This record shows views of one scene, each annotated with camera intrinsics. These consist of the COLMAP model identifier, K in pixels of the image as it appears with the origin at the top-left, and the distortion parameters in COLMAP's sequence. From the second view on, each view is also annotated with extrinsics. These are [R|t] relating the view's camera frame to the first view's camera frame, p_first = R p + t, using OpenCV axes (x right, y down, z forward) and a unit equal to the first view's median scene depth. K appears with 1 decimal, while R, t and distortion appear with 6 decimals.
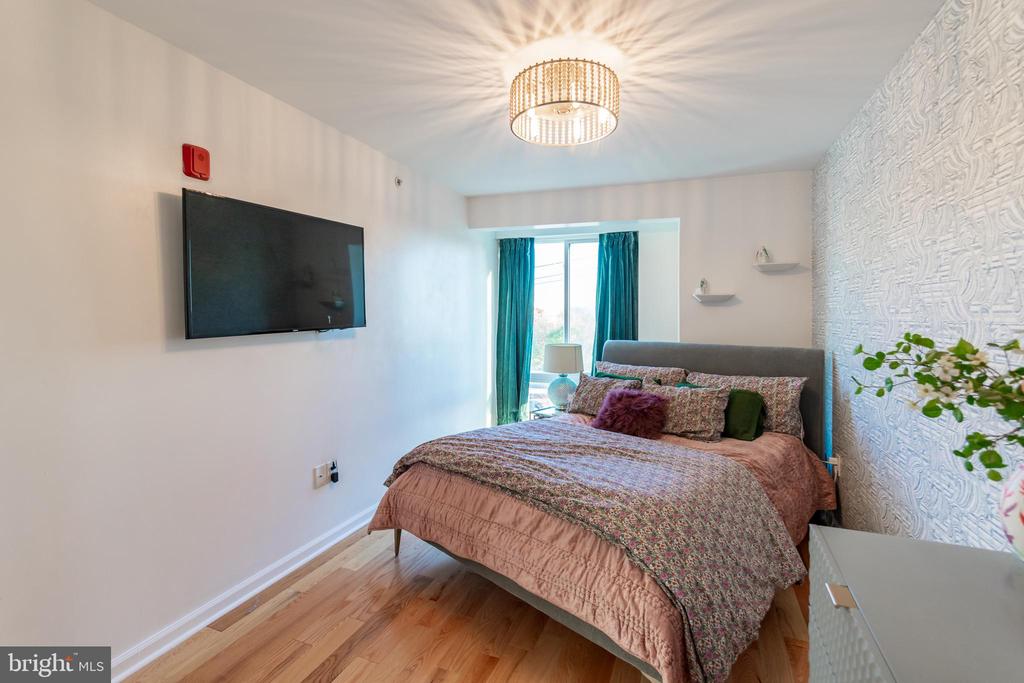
lens RADIAL K [[459.6, 0, 541.5], [0, 459.6, 316.3], [0, 0, 1]] dist [0.000691, 0.000302]
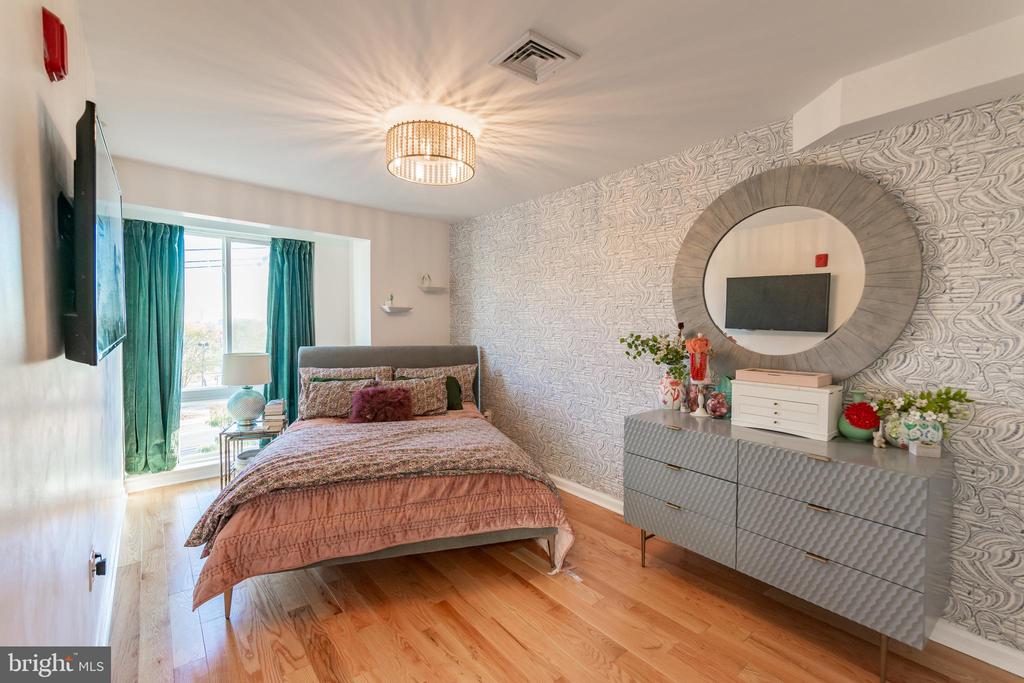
lens RADIAL K [[433.7, 0, 510.2], [0, 433.7, 328.8], [0, 0, 1]] dist [-0.002000, -0.000062]
pose [[0.493985, -0.005146, 0.869455, -0.663653], [-0.007082, 0.999925, 0.009942, -0.001179], [-0.869442, -0.011069, 0.493912, 0.181148]]
